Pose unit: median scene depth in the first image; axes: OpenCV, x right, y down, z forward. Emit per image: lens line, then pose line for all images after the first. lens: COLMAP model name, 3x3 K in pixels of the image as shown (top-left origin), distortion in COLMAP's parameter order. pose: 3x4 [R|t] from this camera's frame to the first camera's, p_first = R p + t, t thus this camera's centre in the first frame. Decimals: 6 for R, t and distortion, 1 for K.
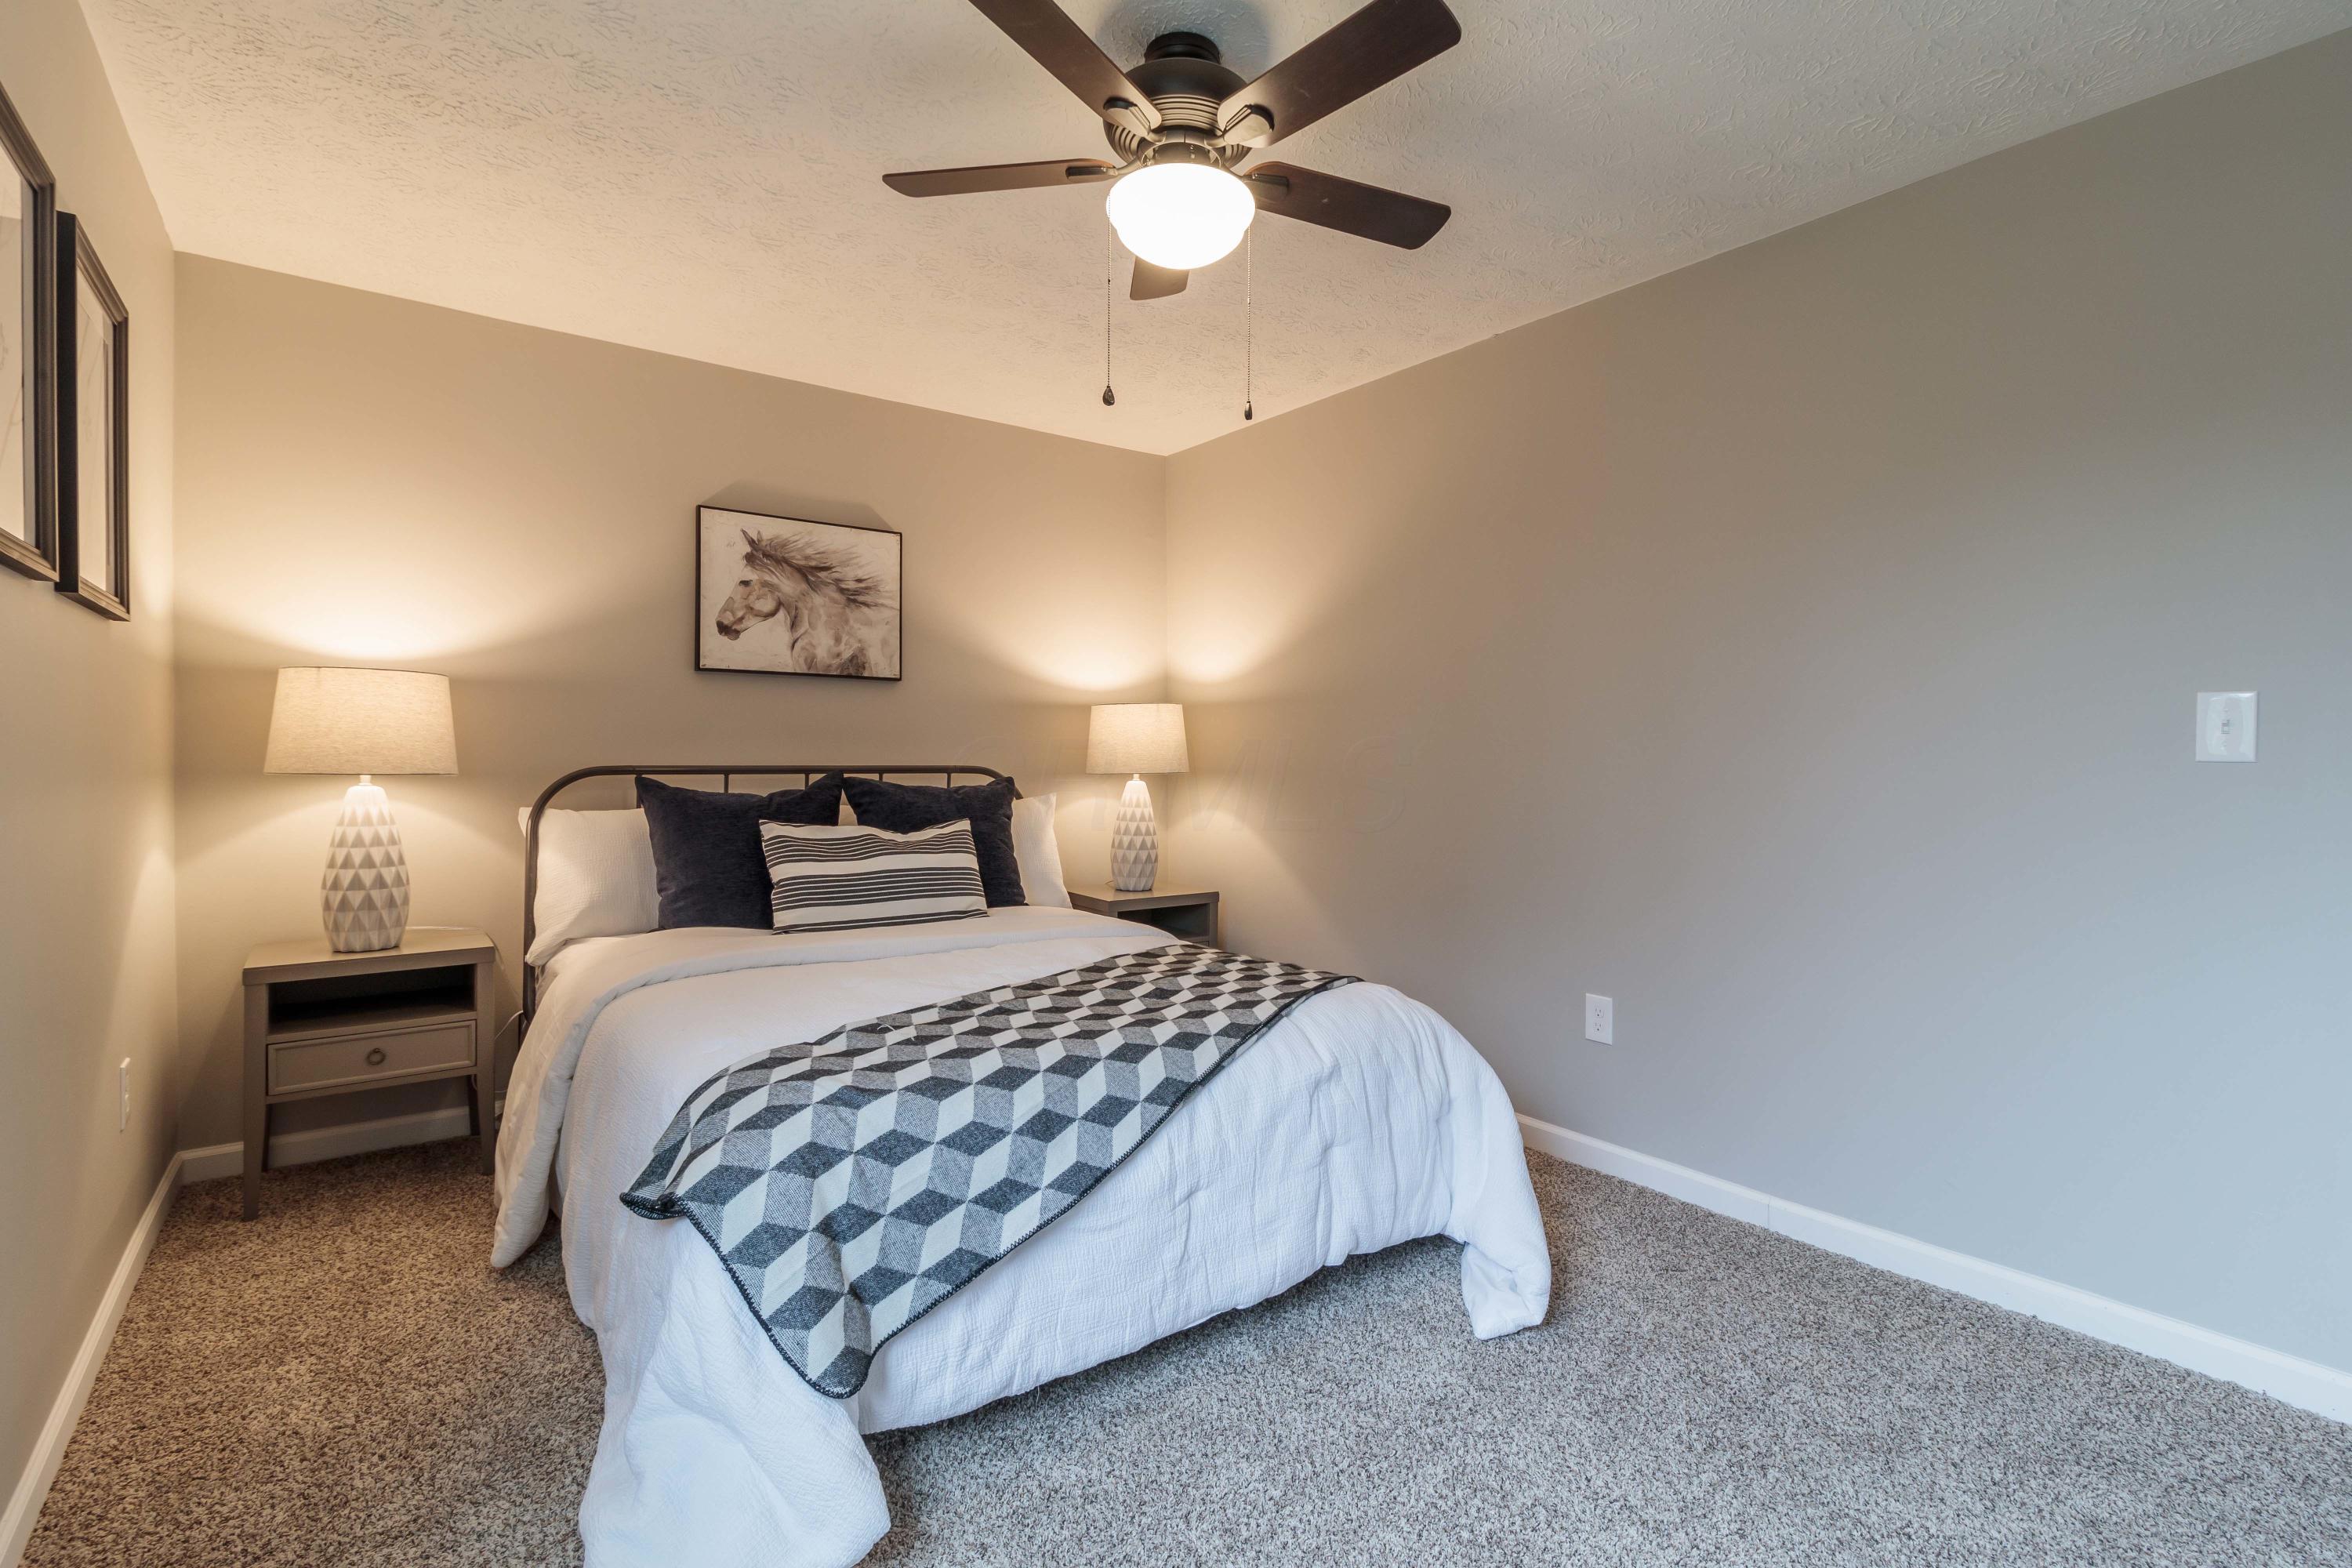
lens RADIAL K [[1104.2, 0, 1227.5], [0, 1104.2, 763.8], [0, 0, 1]] dist [0.002601, -0.000293]
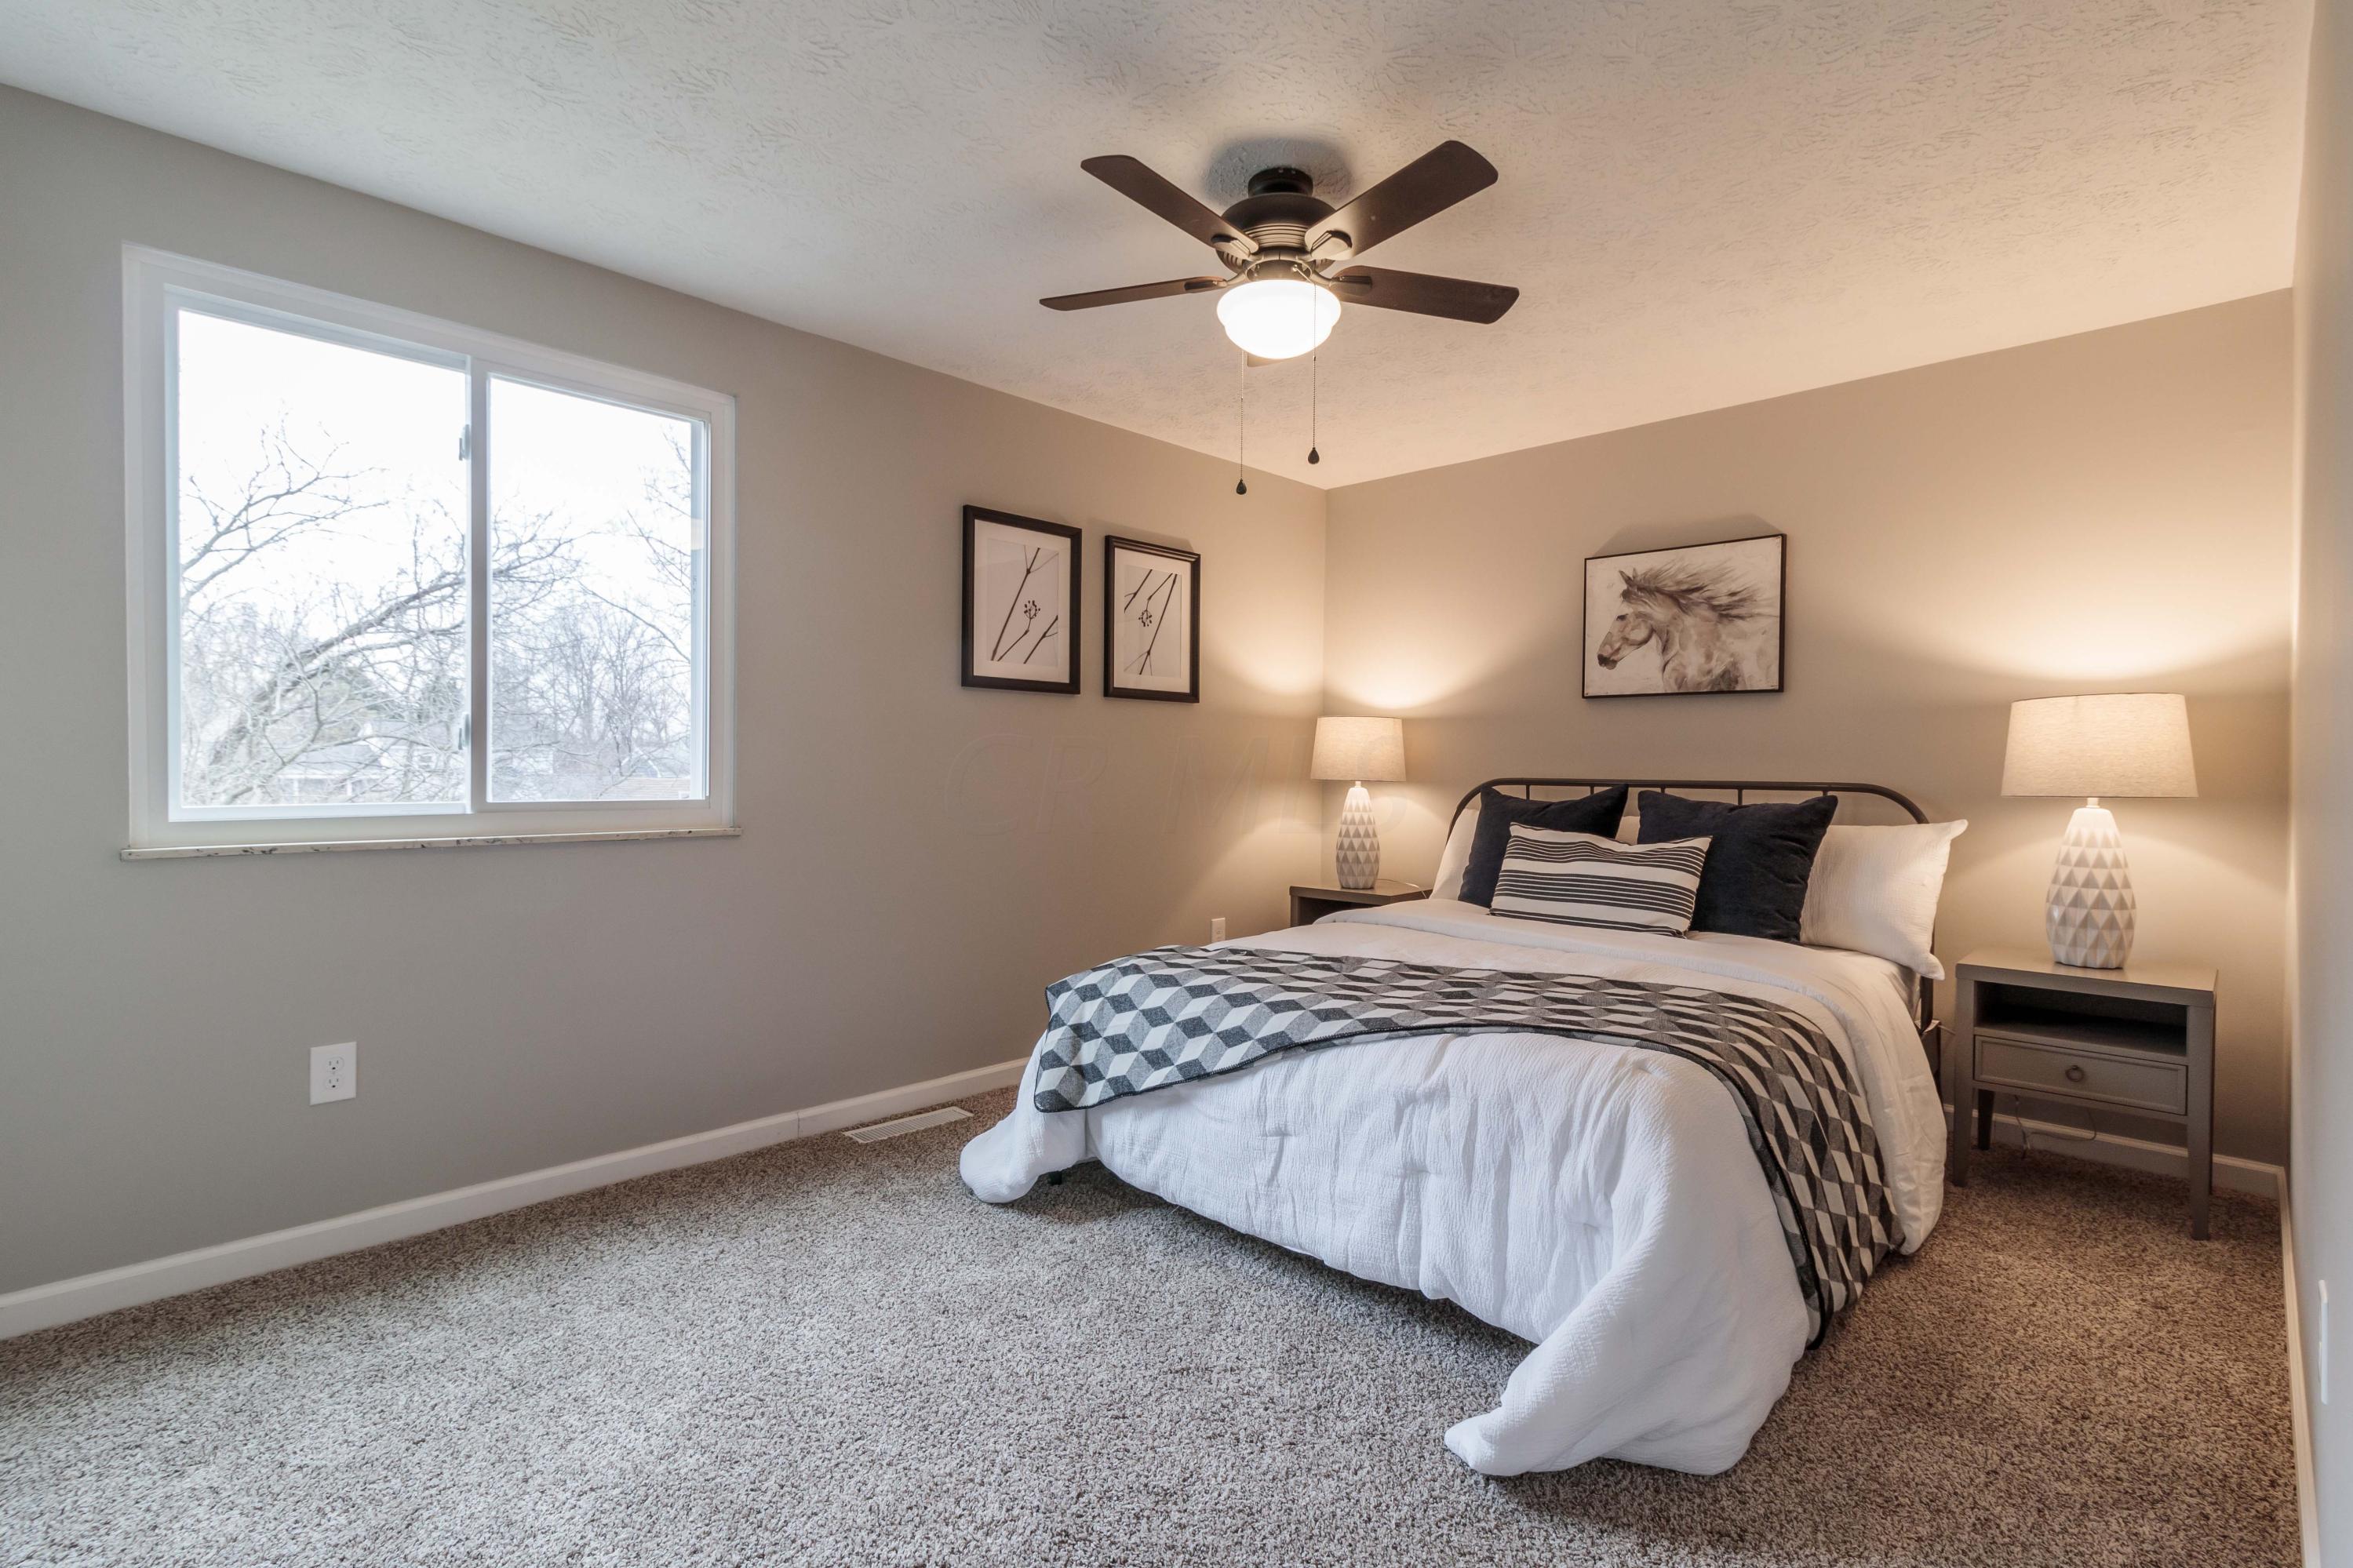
lens RADIAL K [[1104.6, 0, 1182.5], [0, 1104.6, 783.2], [0, 0, 1]] dist [0.002601, -0.000293]
pose [[0.141334, 0.012233, -0.989886, 0.614962], [-0.013286, 0.999857, 0.010459, 0.000182], [0.989873, 0.011674, 0.141477, 0.392239]]
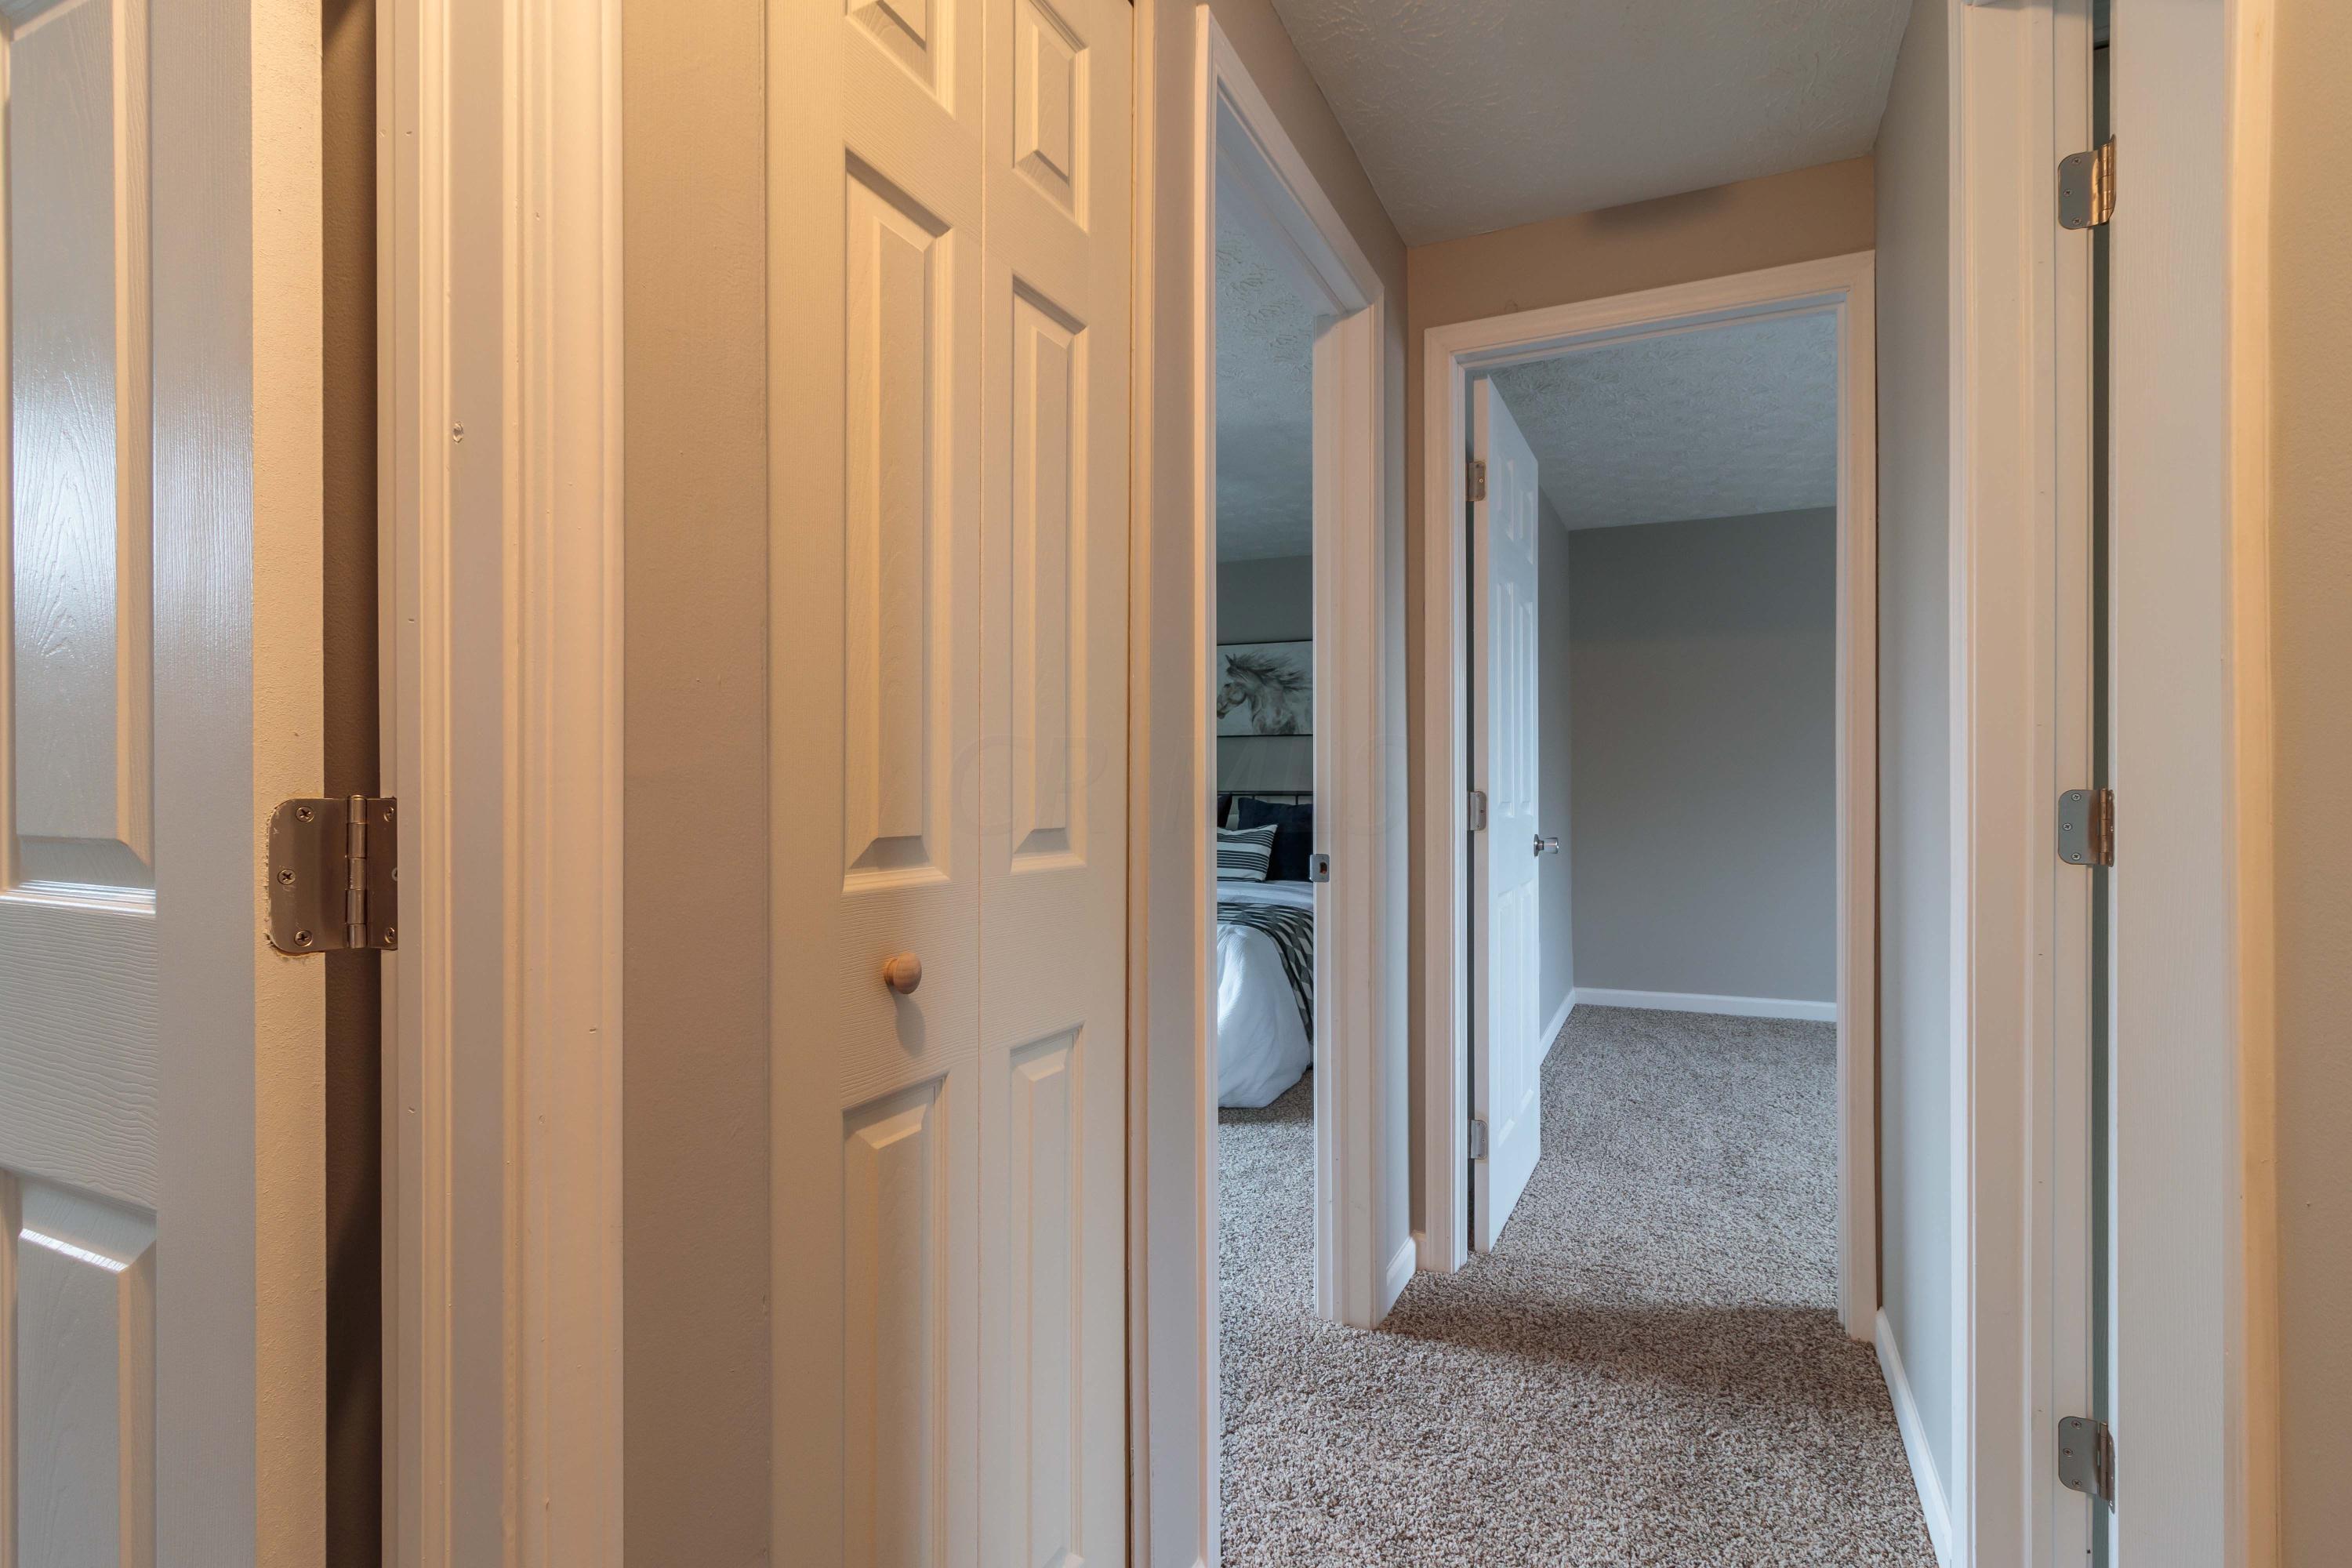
lens RADIAL K [[1104.2, 0, 1189.0], [0, 1104.2, 786.2], [0, 0, 1]] dist [0.002601, -0.000293]
pose [[0.454271, -0.005498, -0.890847, 1.068499], [-0.002190, 0.999971, -0.007289, 0.007419], [0.890861, 0.005262, 0.454246, 0.157384]]
